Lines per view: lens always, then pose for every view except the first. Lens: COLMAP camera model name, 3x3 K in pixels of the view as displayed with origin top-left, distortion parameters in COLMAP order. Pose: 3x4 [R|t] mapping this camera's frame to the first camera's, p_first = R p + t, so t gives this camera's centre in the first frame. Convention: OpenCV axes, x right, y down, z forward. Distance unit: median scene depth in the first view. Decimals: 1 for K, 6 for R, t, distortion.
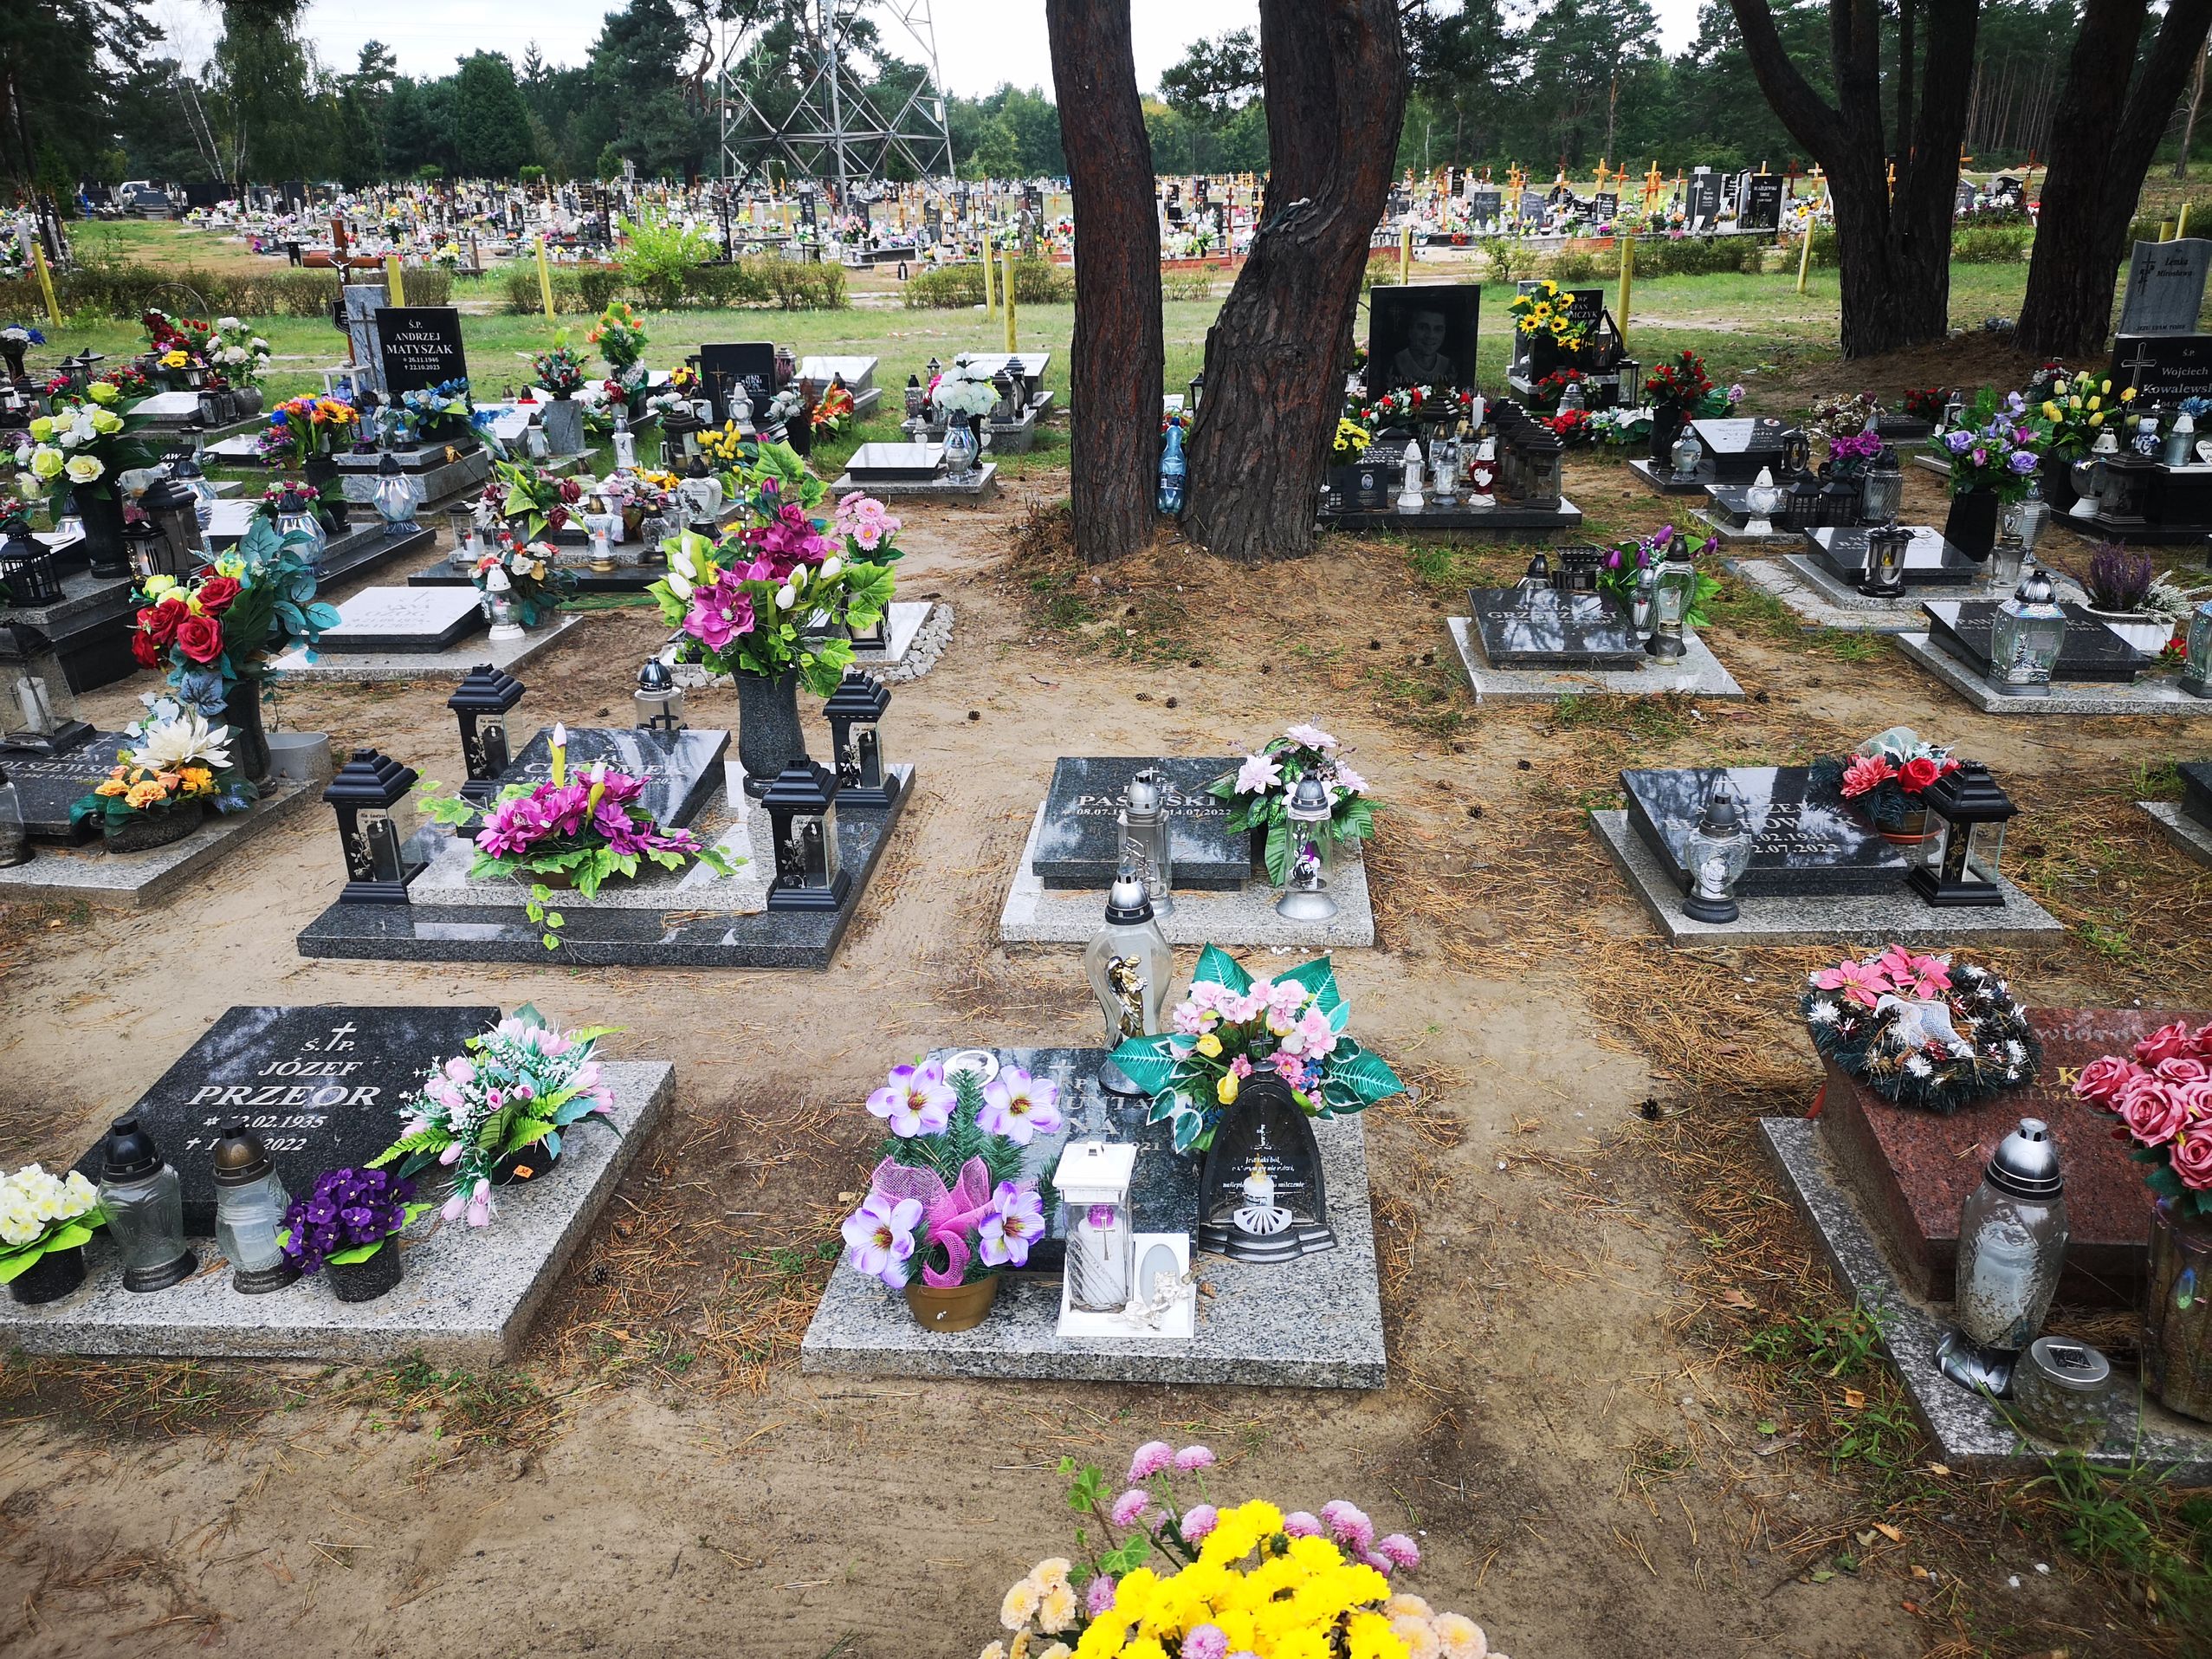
lens RADIAL K [[1680.7, 0, 1106.7], [0, 1680.7, 834.4], [0, 0, 1]] dist [0.074208, -0.079703]
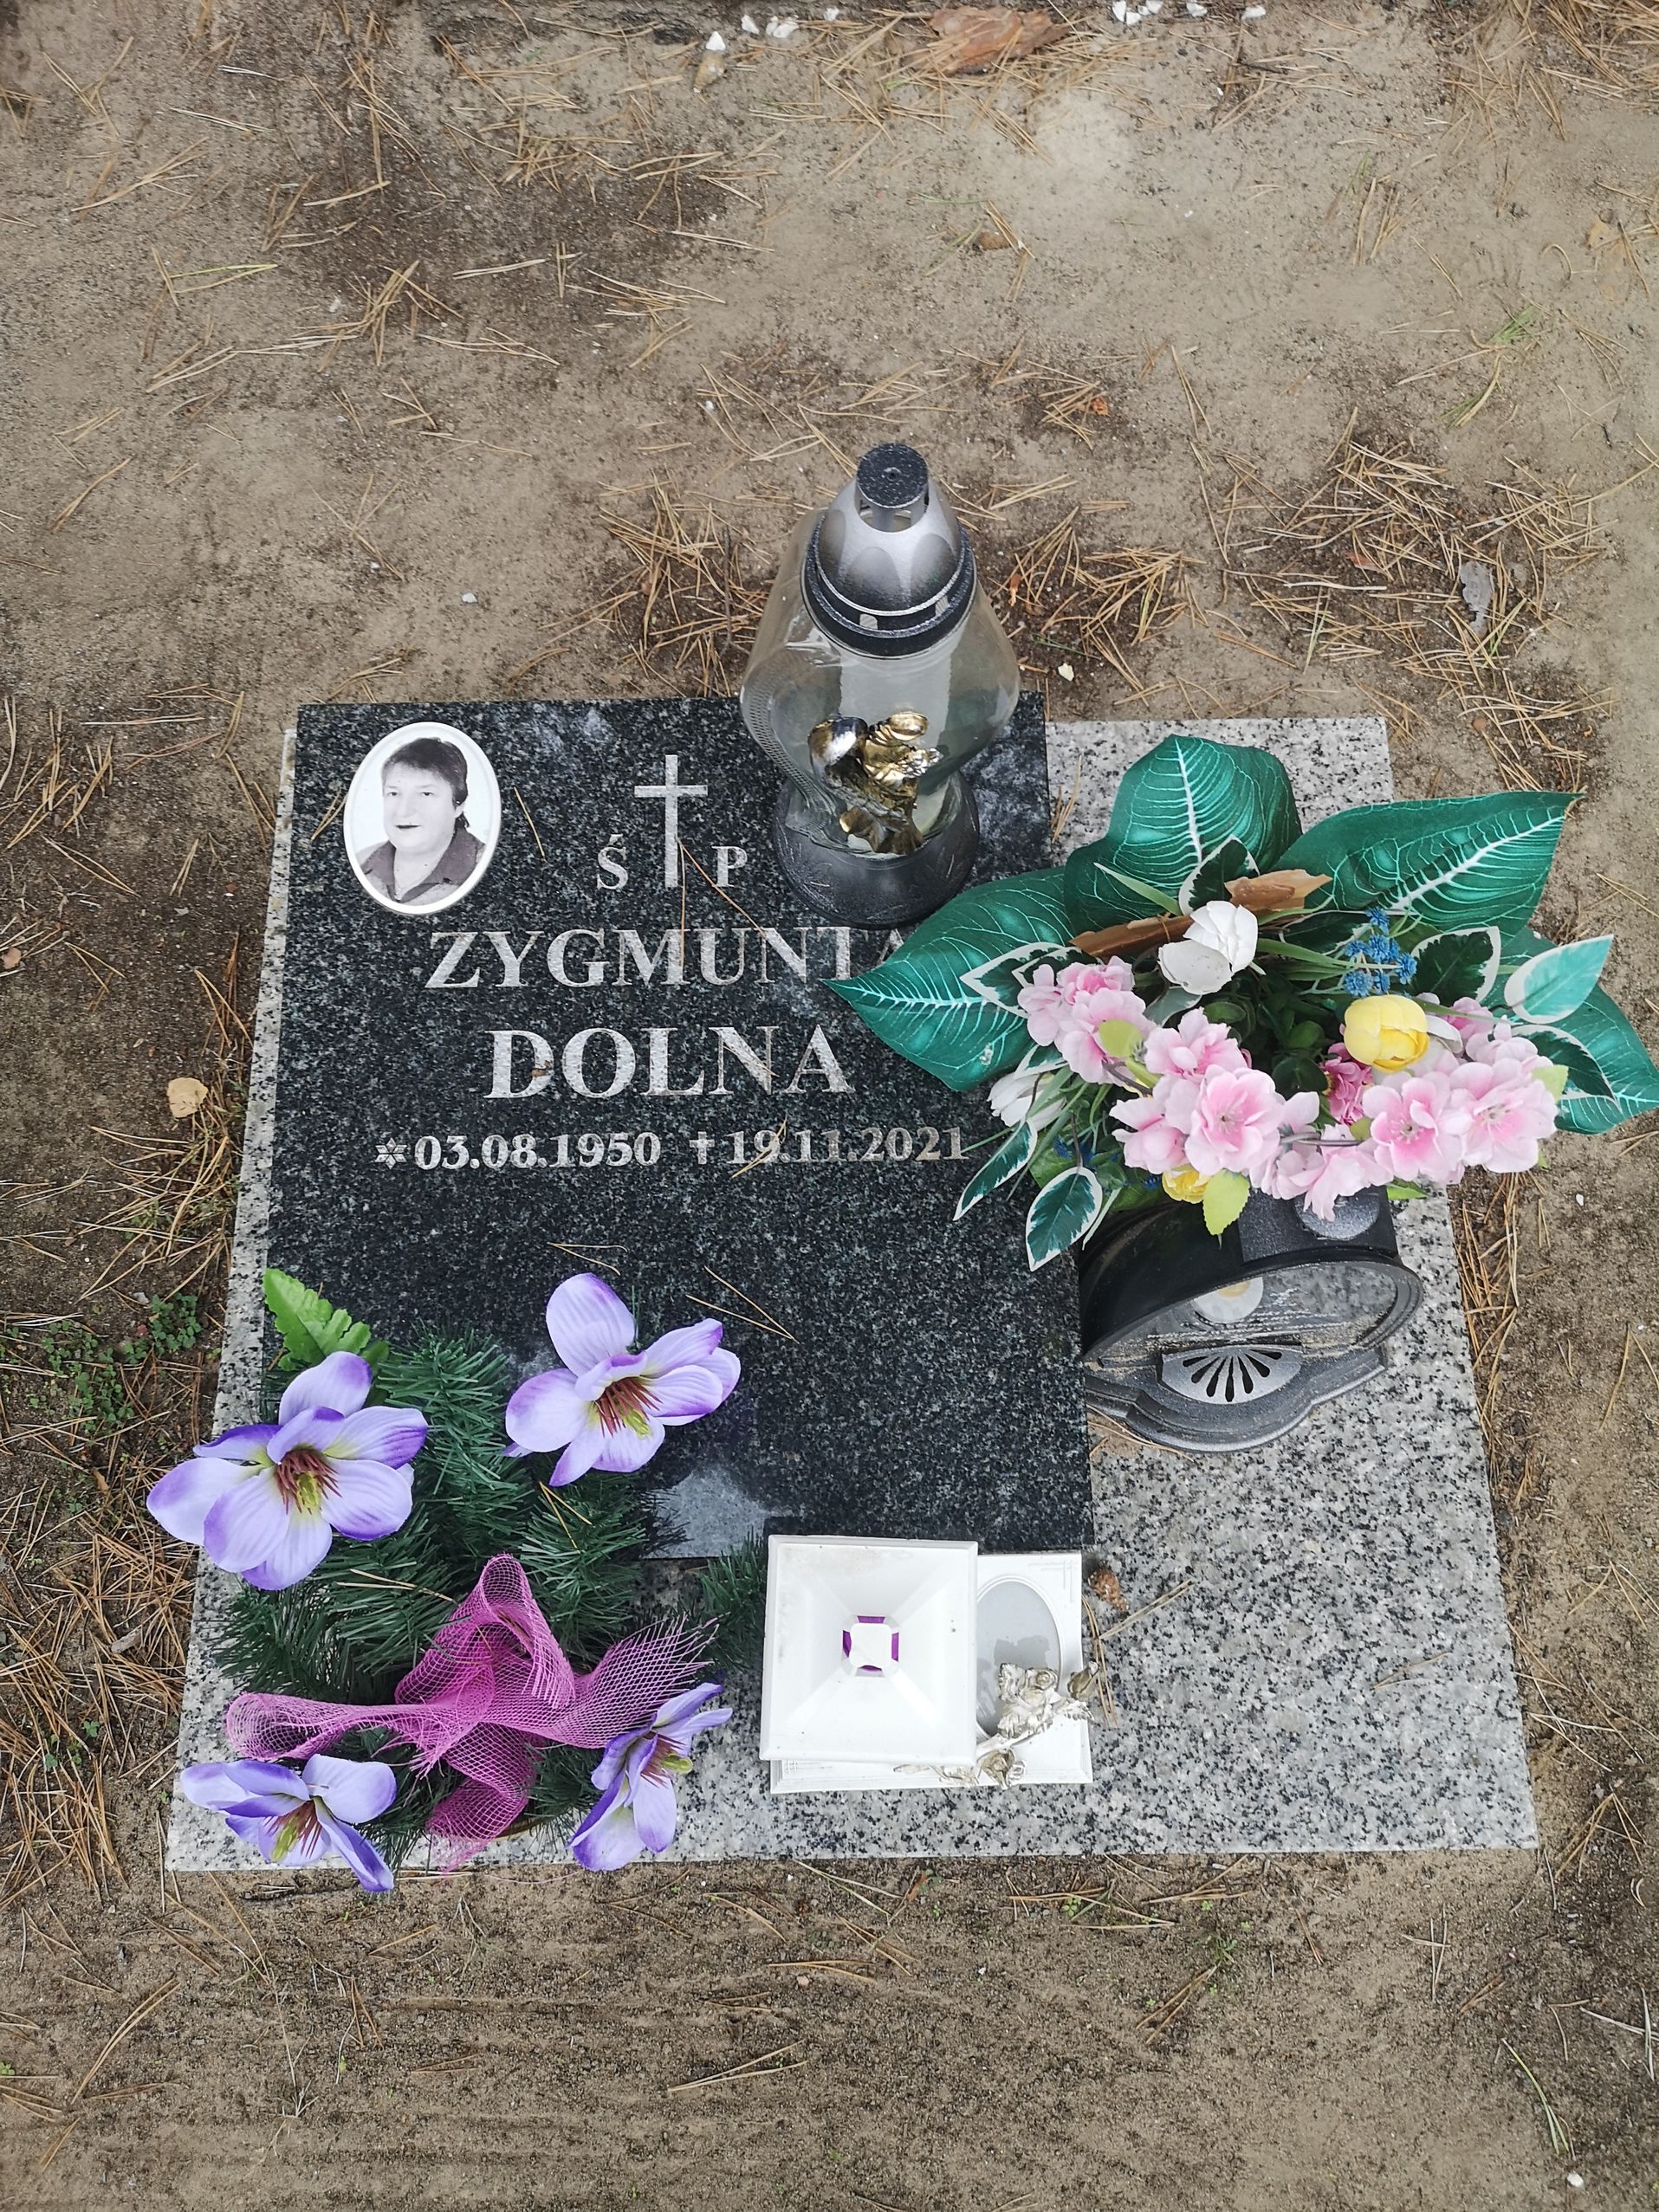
lens RADIAL K [[1687.0, 0, 829.5], [0, 1687.0, 1106.0], [0, 0, 1]] dist [0.059023, -0.056024]
pose [[0.993517, -0.092354, 0.066290, -0.009935], [0.002198, 0.598613, 0.801035, -0.053969], [-0.113661, -0.795696, 0.594936, 0.313093]]
